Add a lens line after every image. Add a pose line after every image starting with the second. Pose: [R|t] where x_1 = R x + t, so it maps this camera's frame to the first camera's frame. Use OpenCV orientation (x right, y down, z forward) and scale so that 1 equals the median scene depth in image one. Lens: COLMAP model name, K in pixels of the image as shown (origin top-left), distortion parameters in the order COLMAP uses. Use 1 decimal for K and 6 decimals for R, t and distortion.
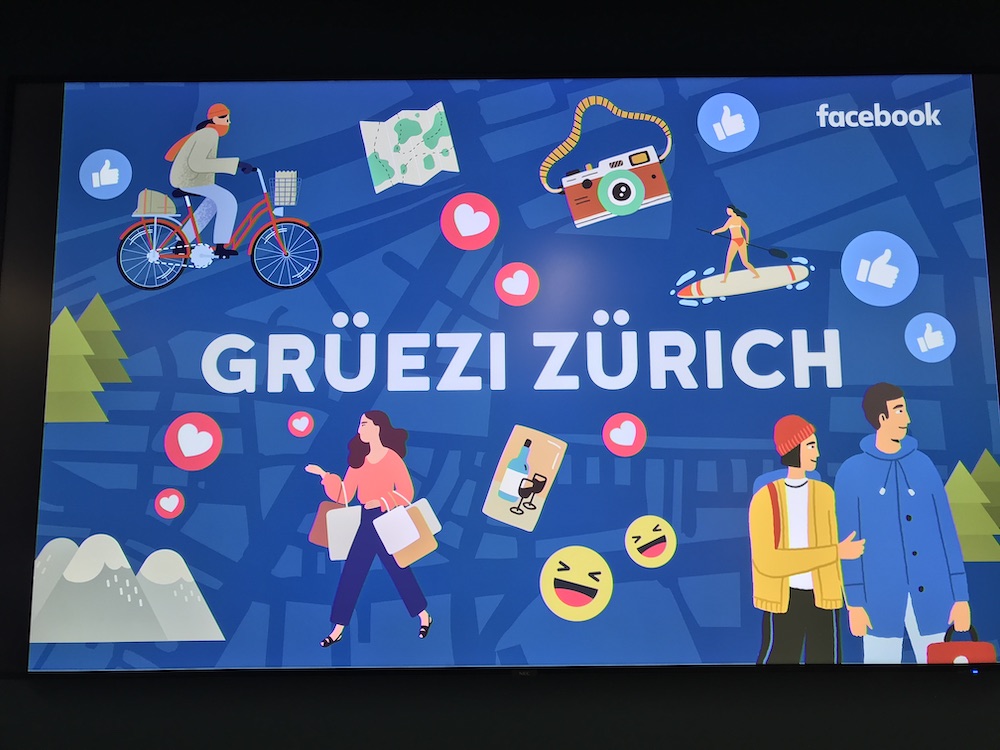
lens RADIAL K [[823.5, 0, 500.0], [0, 823.5, 375.0], [0, 0, 1]] dist [0.075614, -0.159007]
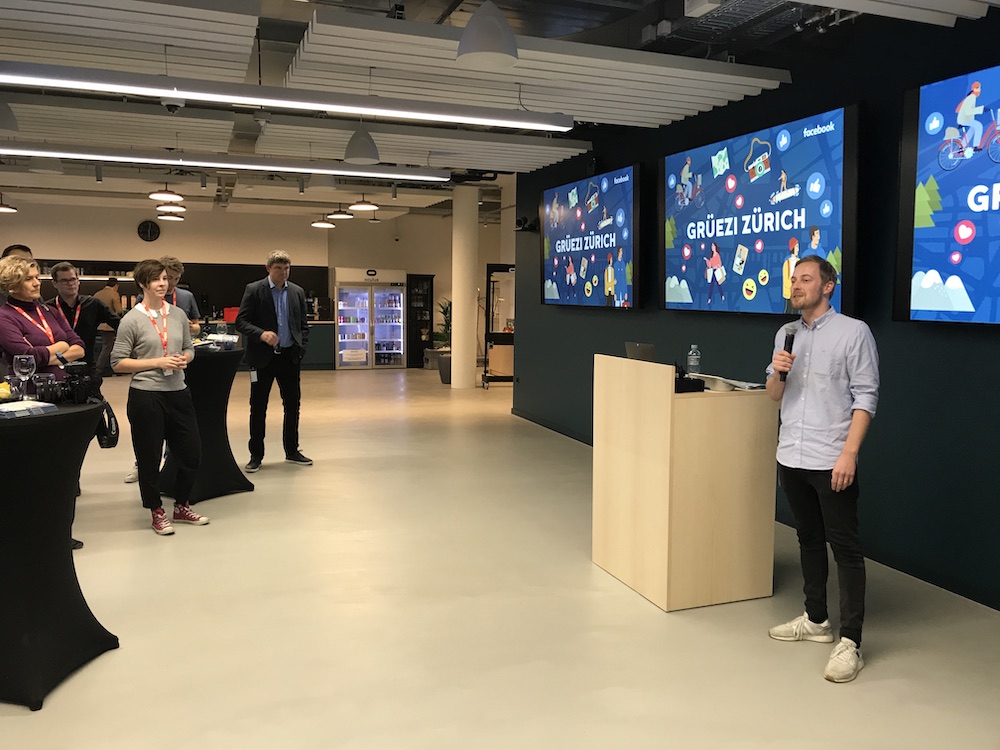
lens RADIAL K [[817.2, 0, 500.0], [0, 817.2, 375.0], [0, 0, 1]] dist [-0.001798, 0.006498]
pose [[0.354611, 0.107113, -0.928858, 2.879535], [0.146584, 0.974764, 0.168368, -0.128255], [0.923452, -0.195861, 0.329961, -1.151385]]
